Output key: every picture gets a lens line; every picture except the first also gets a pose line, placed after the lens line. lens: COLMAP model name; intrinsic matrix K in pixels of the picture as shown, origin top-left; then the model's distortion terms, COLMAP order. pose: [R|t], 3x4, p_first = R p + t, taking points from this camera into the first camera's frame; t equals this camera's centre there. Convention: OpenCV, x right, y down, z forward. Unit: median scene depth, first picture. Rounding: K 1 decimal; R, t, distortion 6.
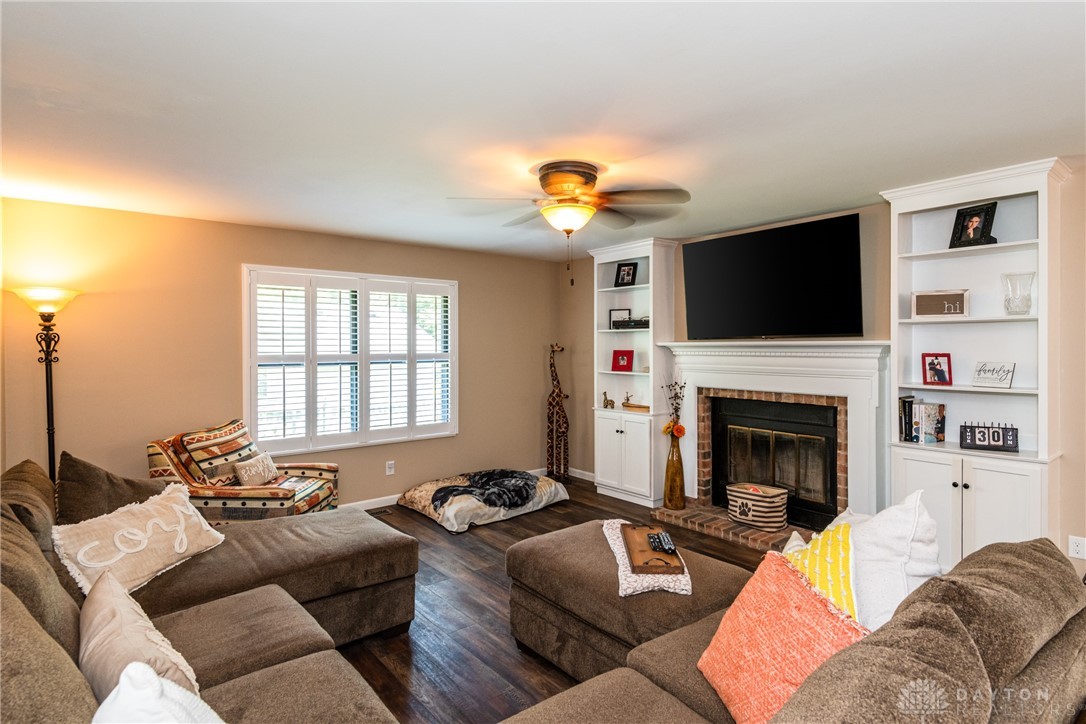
lens RADIAL K [[564.1, 0, 546.5], [0, 564.1, 355.2], [0, 0, 1]] dist [0.004212, 0.000468]
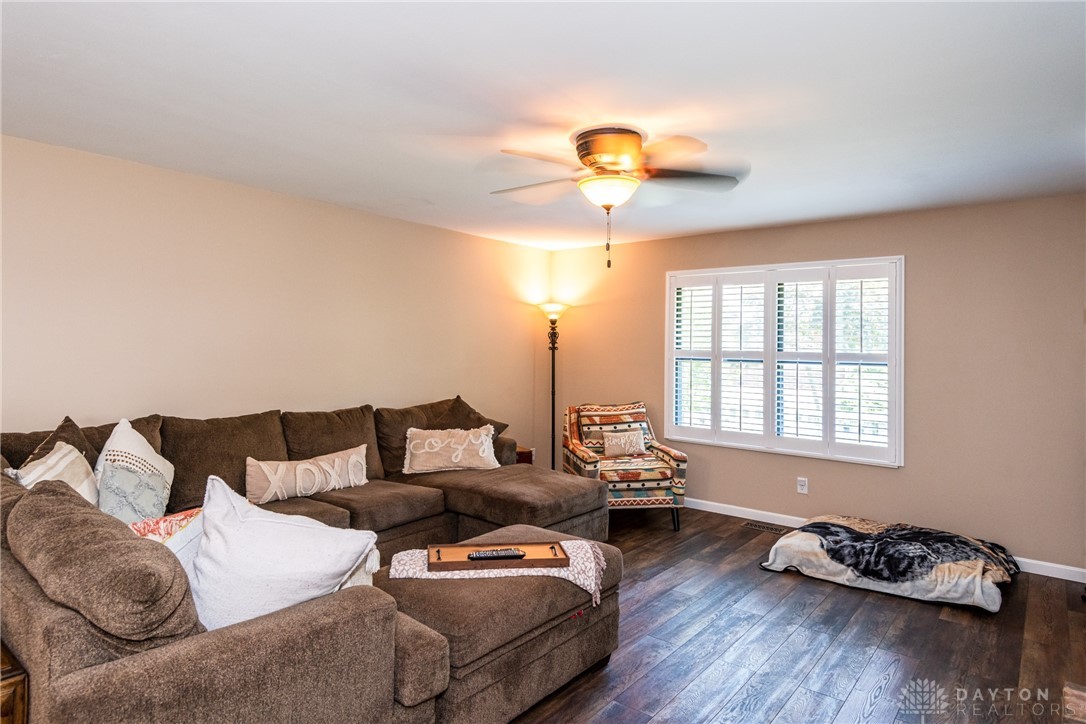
lens RADIAL K [[599.2, 0, 538.6], [0, 599.2, 355.4], [0, 0, 1]] dist [0.049334, -0.024142]
pose [[0.223888, 0.029826, -0.974158, 0.609111], [-0.030723, 0.999251, 0.023534, -0.008361], [0.974131, 0.024660, 0.224636, 0.451553]]
